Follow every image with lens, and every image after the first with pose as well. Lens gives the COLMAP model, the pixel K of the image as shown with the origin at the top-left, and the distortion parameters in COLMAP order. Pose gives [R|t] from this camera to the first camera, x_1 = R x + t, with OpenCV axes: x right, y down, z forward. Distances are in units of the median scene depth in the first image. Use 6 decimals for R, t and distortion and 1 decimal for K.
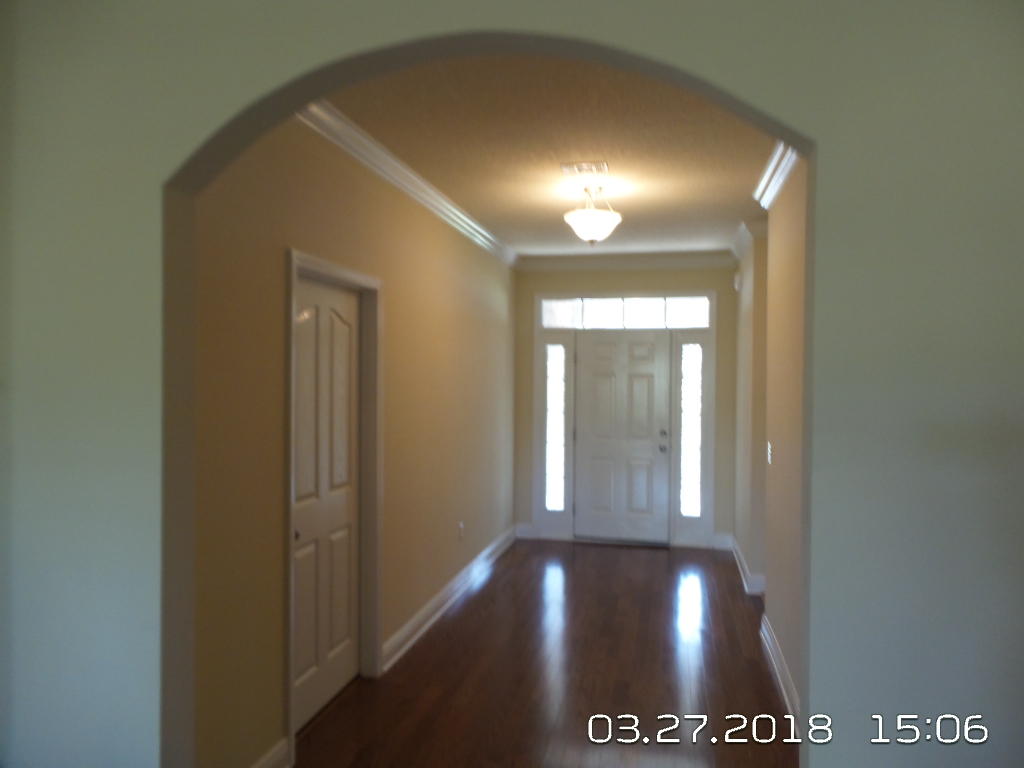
lens RADIAL K [[709.9, 0, 515.6], [0, 709.9, 389.1], [0, 0, 1]] dist [0.002524, 0.003279]
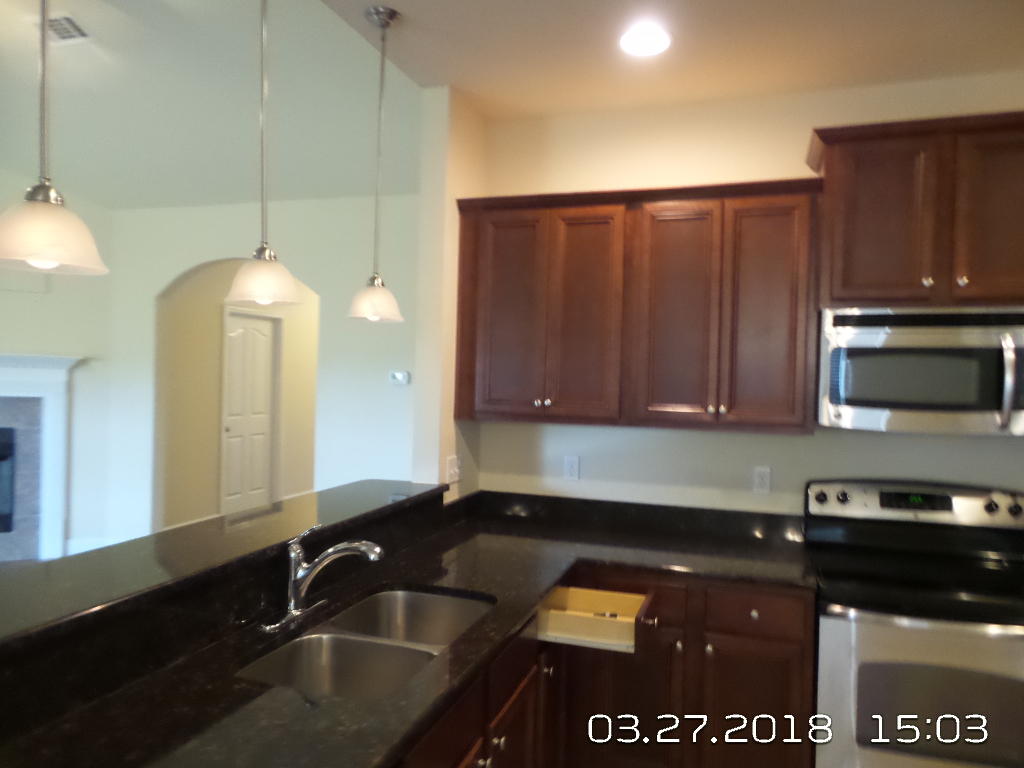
lens RADIAL K [[709.9, 0, 515.0], [0, 709.9, 392.0], [0, 0, 1]] dist [0.002524, 0.003279]
pose [[0.993823, 0.033334, -0.105848, 0.395180], [-0.031817, 0.999366, 0.015994, 0.009409], [0.106314, -0.012528, 0.994254, -0.542882]]
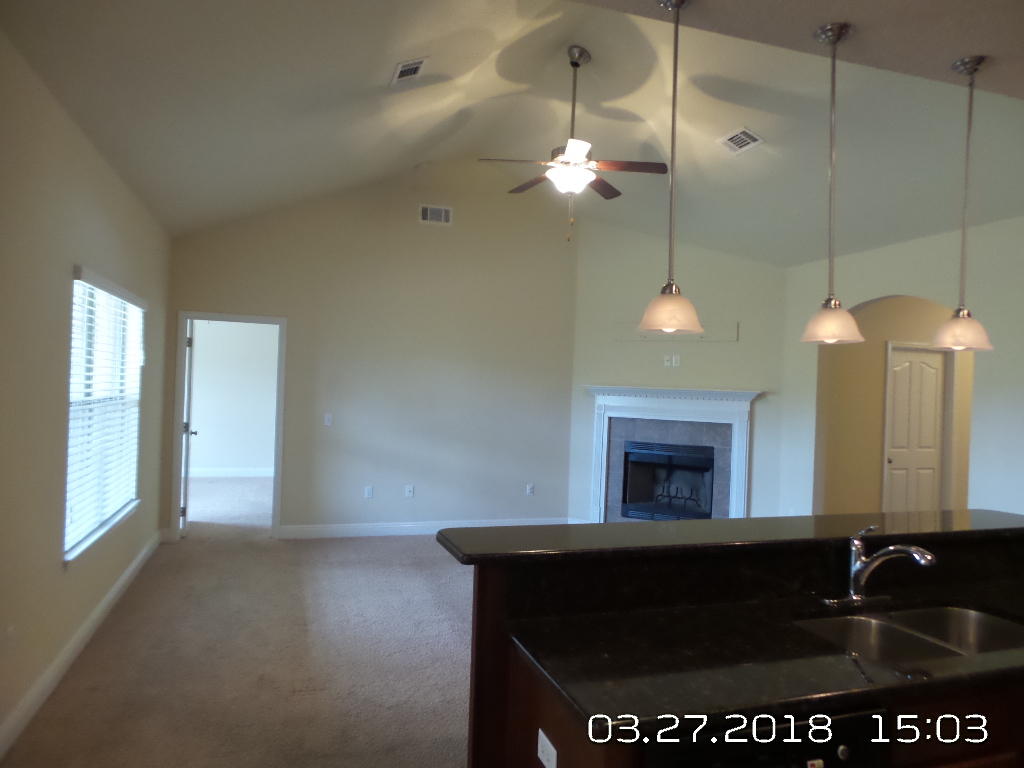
lens RADIAL K [[709.9, 0, 515.1], [0, 709.9, 394.8], [0, 0, 1]] dist [0.002524, 0.003279]
pose [[0.515556, 0.022664, -0.856556, 0.491632], [-0.038439, 0.999256, 0.003304, 0.013218], [0.855993, 0.031222, 0.516043, -0.592472]]
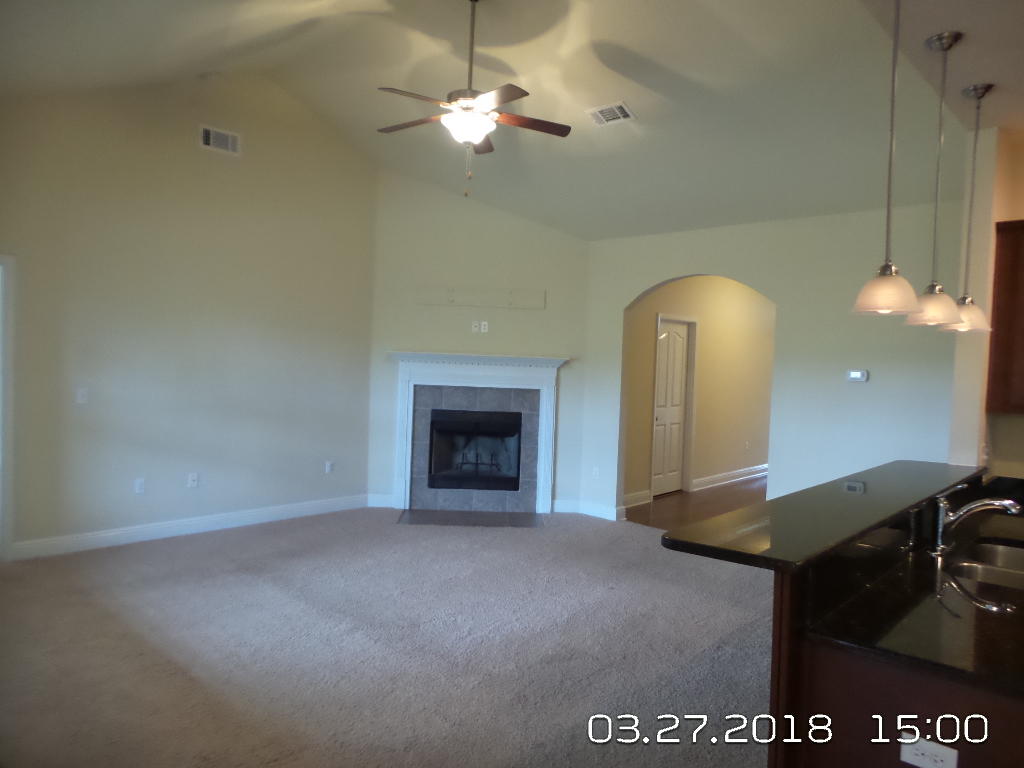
lens RADIAL K [[709.9, 0, 518.2], [0, 709.9, 389.0], [0, 0, 1]] dist [0.002524, 0.003279]
pose [[0.866923, 0.046486, -0.496270, 0.262059], [-0.035858, 0.998878, 0.030926, 0.014221], [0.497151, -0.009015, 0.867617, -0.734596]]
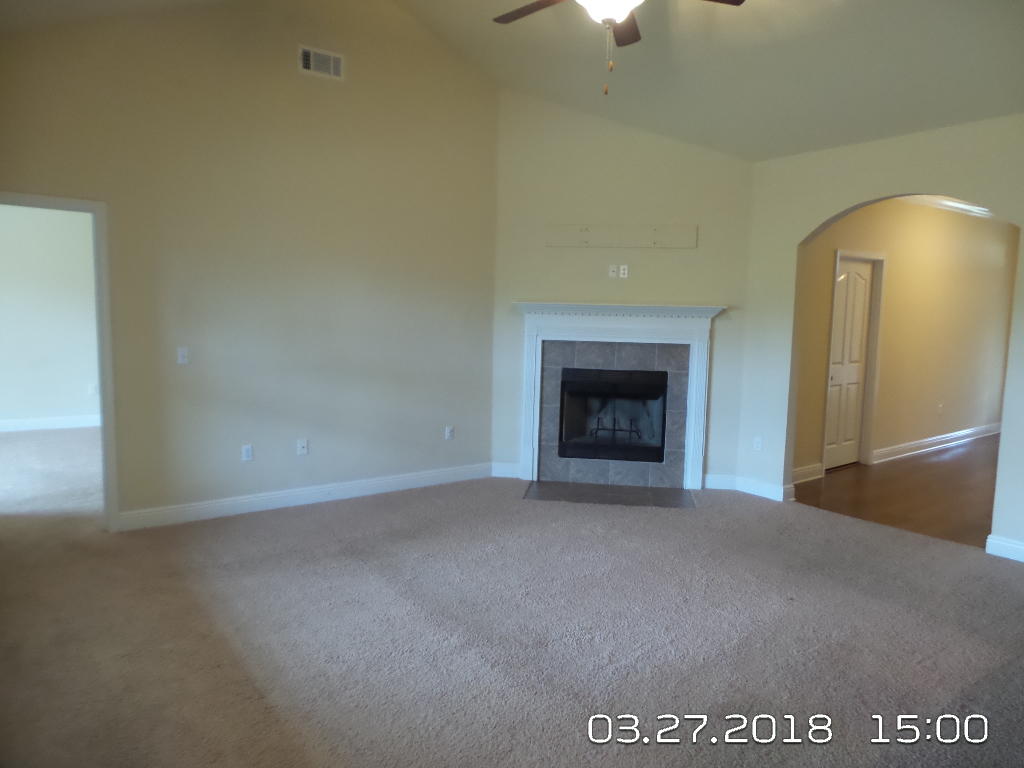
lens RADIAL K [[709.9, 0, 516.3], [0, 709.9, 385.6], [0, 0, 1]] dist [0.002524, 0.003279]
pose [[0.760144, 0.079760, -0.644841, 0.175489], [-0.022185, 0.995044, 0.096924, 0.016551], [0.649376, -0.059370, 0.758147, -0.617121]]
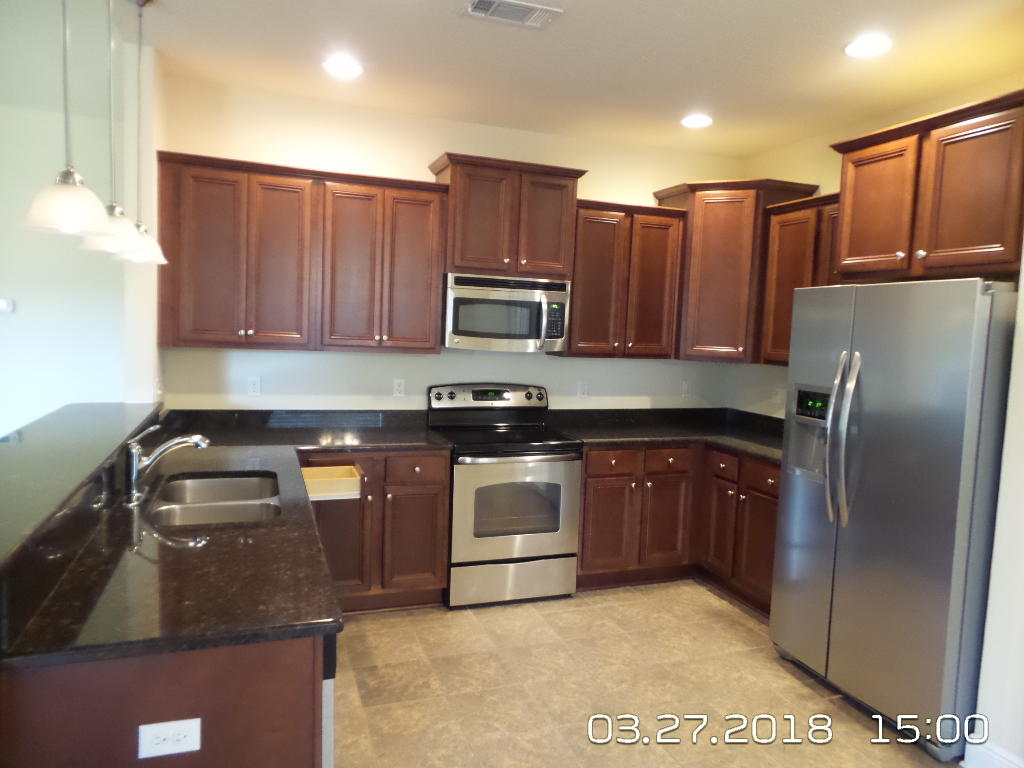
lens RADIAL K [[709.9, 0, 515.4], [0, 709.9, 394.5], [0, 0, 1]] dist [0.002524, 0.003279]
pose [[0.840853, -0.007008, 0.541218, 0.239317], [-0.047526, 0.995098, 0.086723, 0.012780], [-0.539173, -0.098643, 0.836399, -0.681539]]
